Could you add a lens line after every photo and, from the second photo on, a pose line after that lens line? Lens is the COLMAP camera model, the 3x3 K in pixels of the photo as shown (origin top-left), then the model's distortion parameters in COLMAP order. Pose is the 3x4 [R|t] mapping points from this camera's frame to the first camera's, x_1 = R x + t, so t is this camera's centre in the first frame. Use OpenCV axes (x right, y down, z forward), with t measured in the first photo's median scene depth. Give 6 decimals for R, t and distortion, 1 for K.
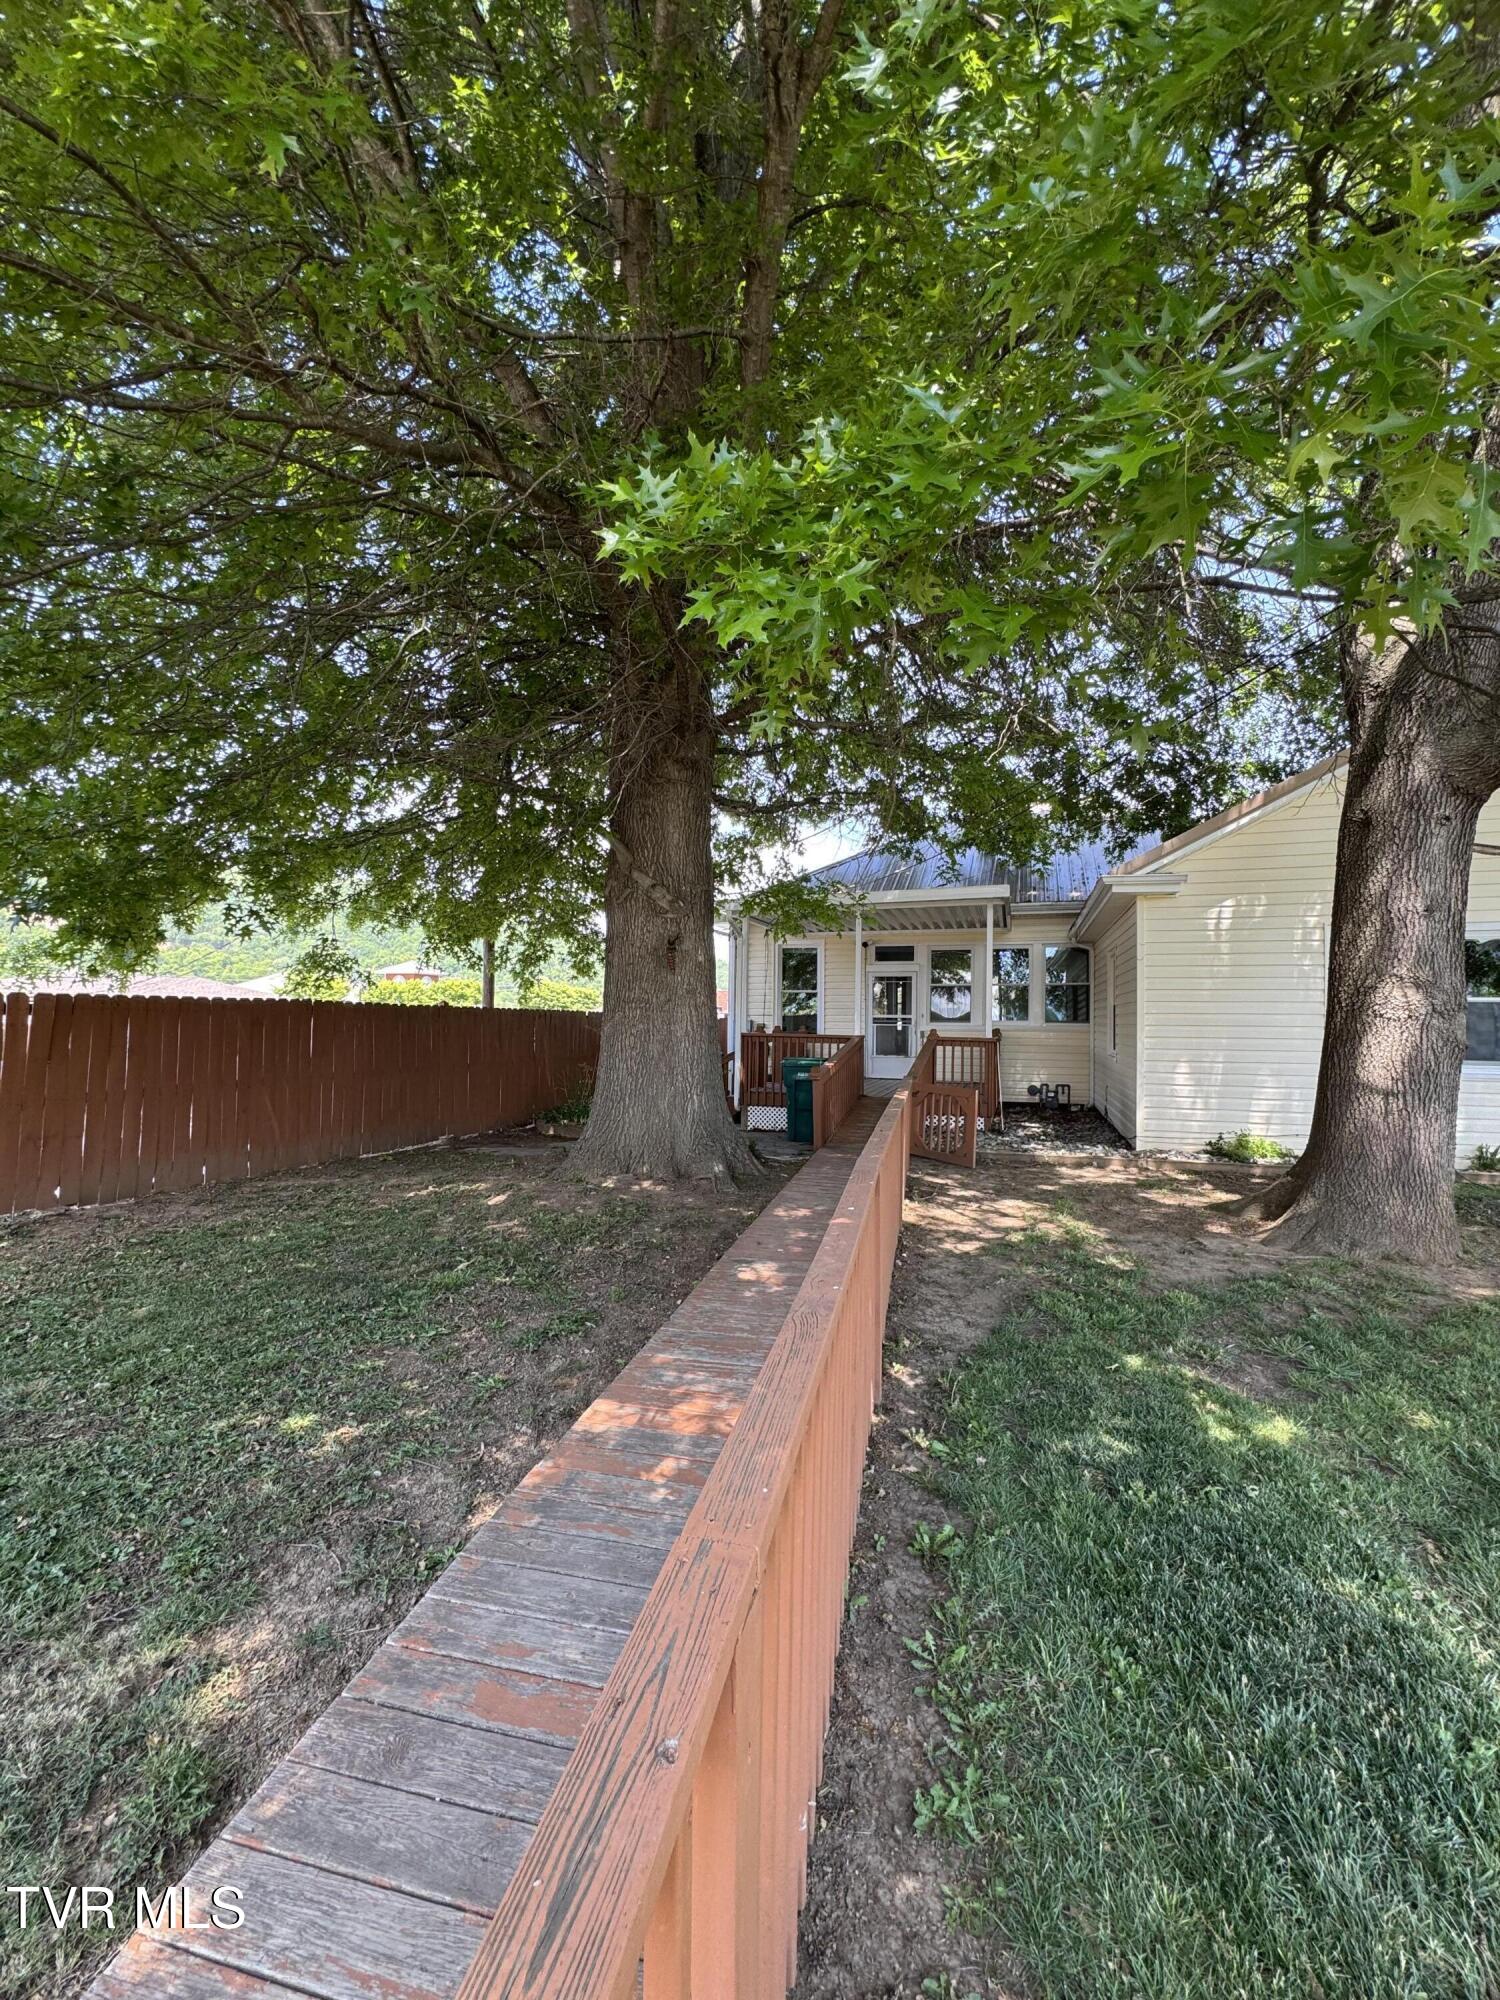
lens RADIAL K [[799.2, 0, 750.0], [0, 799.2, 1000.0], [0, 0, 1]] dist [-0.001230, -0.000012]
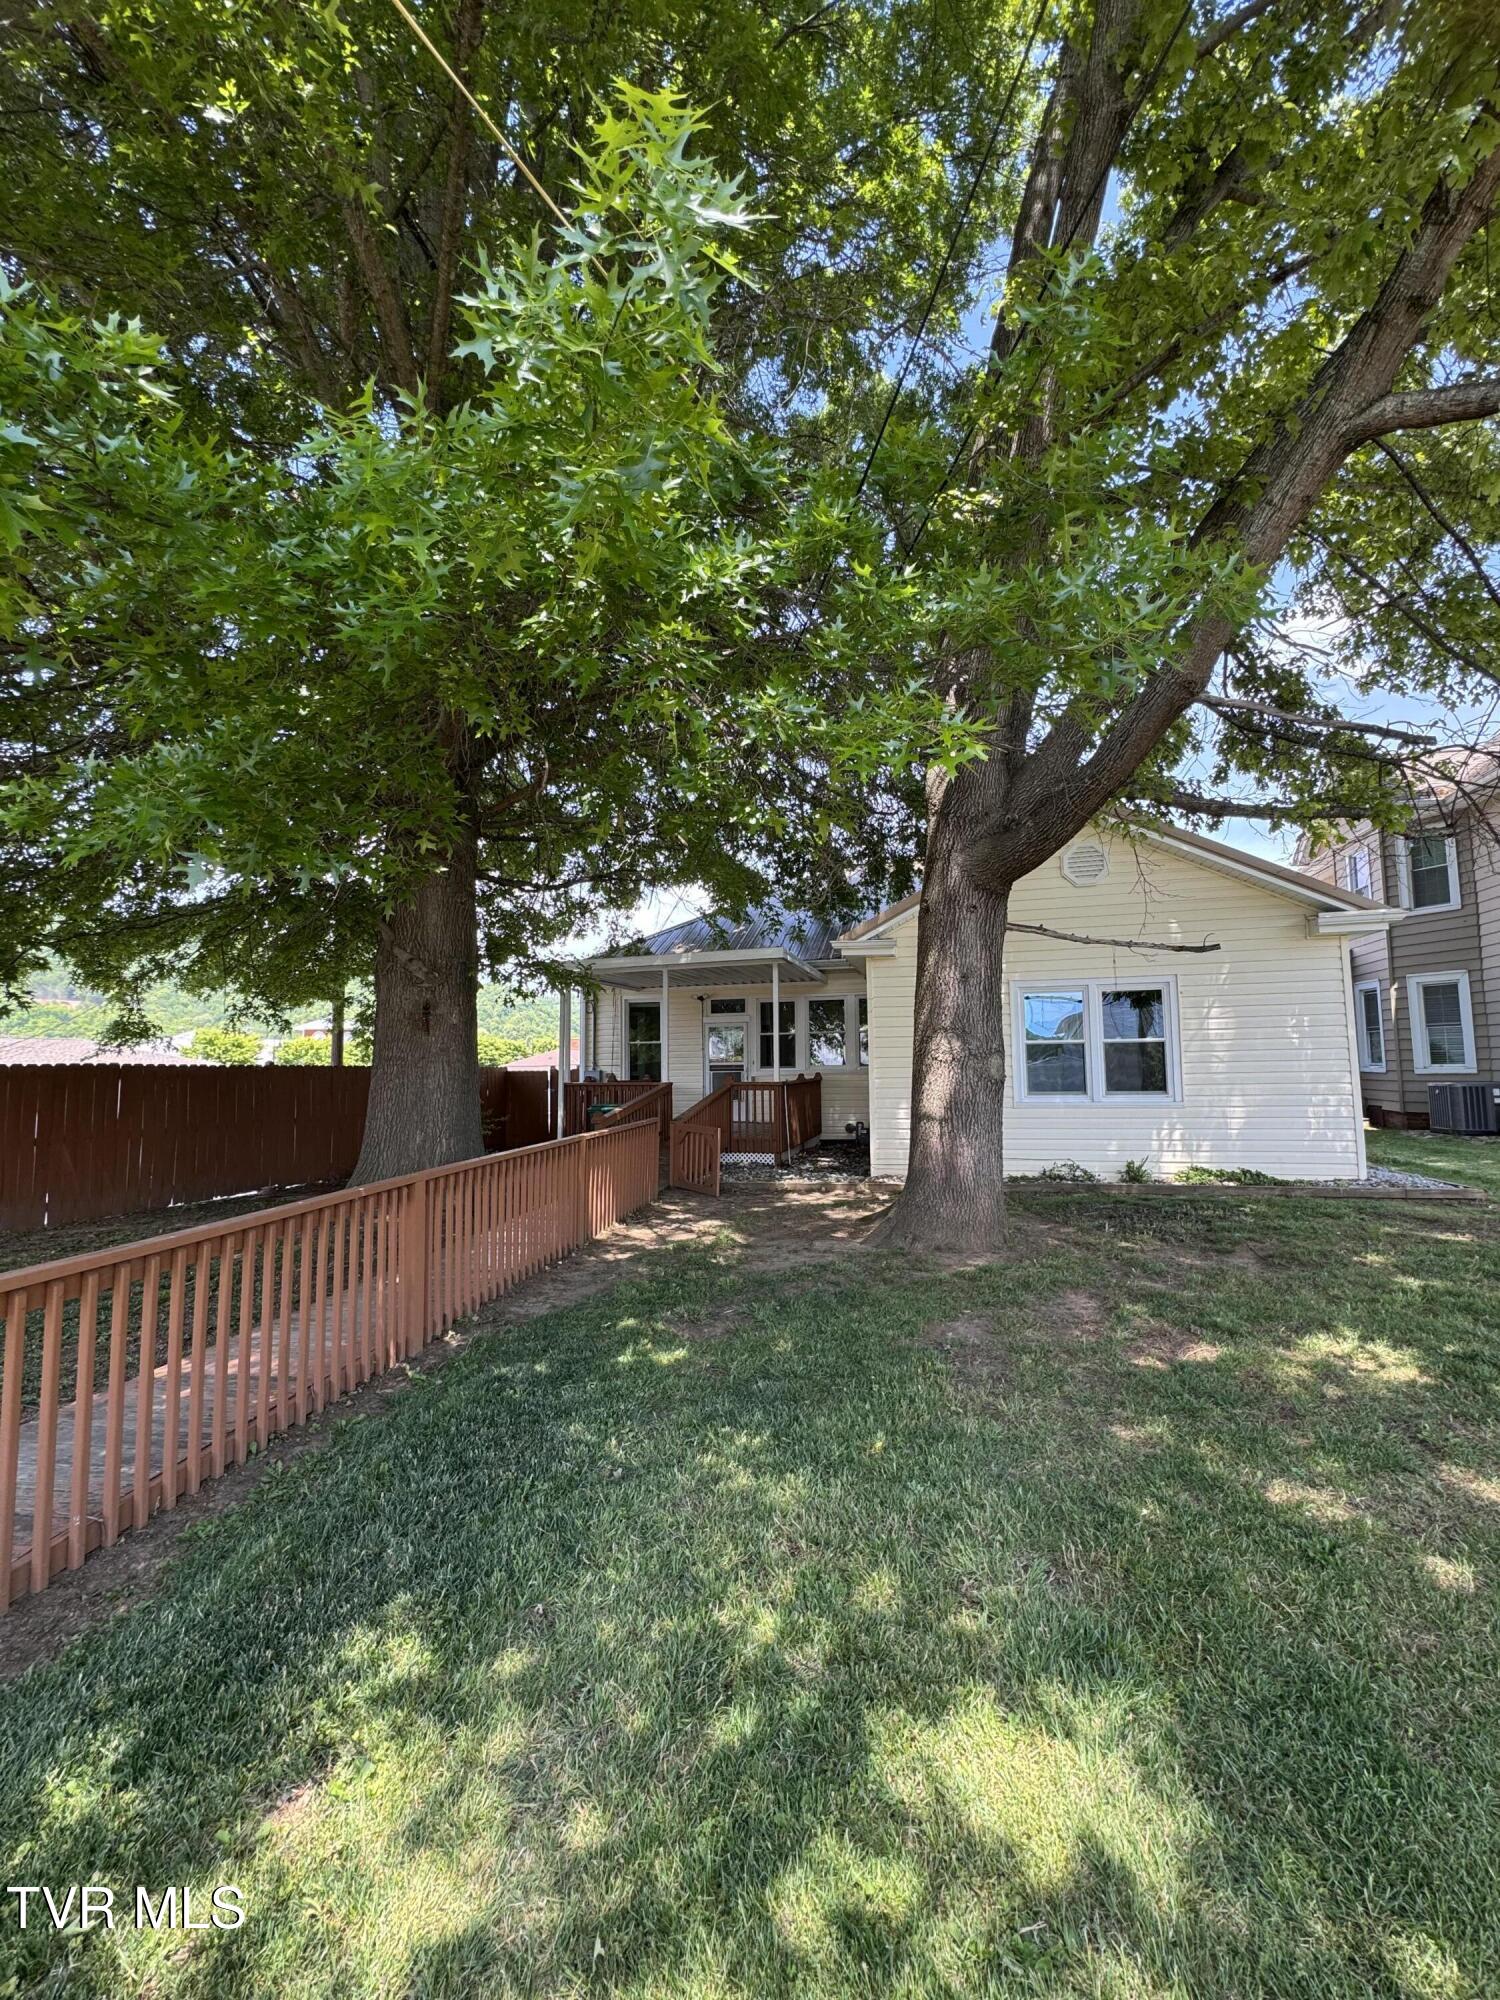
lens RADIAL K [[799.2, 0, 750.0], [0, 799.2, 1000.0], [0, 0, 1]] dist [-0.001230, -0.000012]
pose [[0.997368, -0.017871, 0.070271, 0.256952], [0.021951, 0.998091, -0.057736, -0.005248], [-0.069105, 0.059127, 0.995856, -0.173511]]
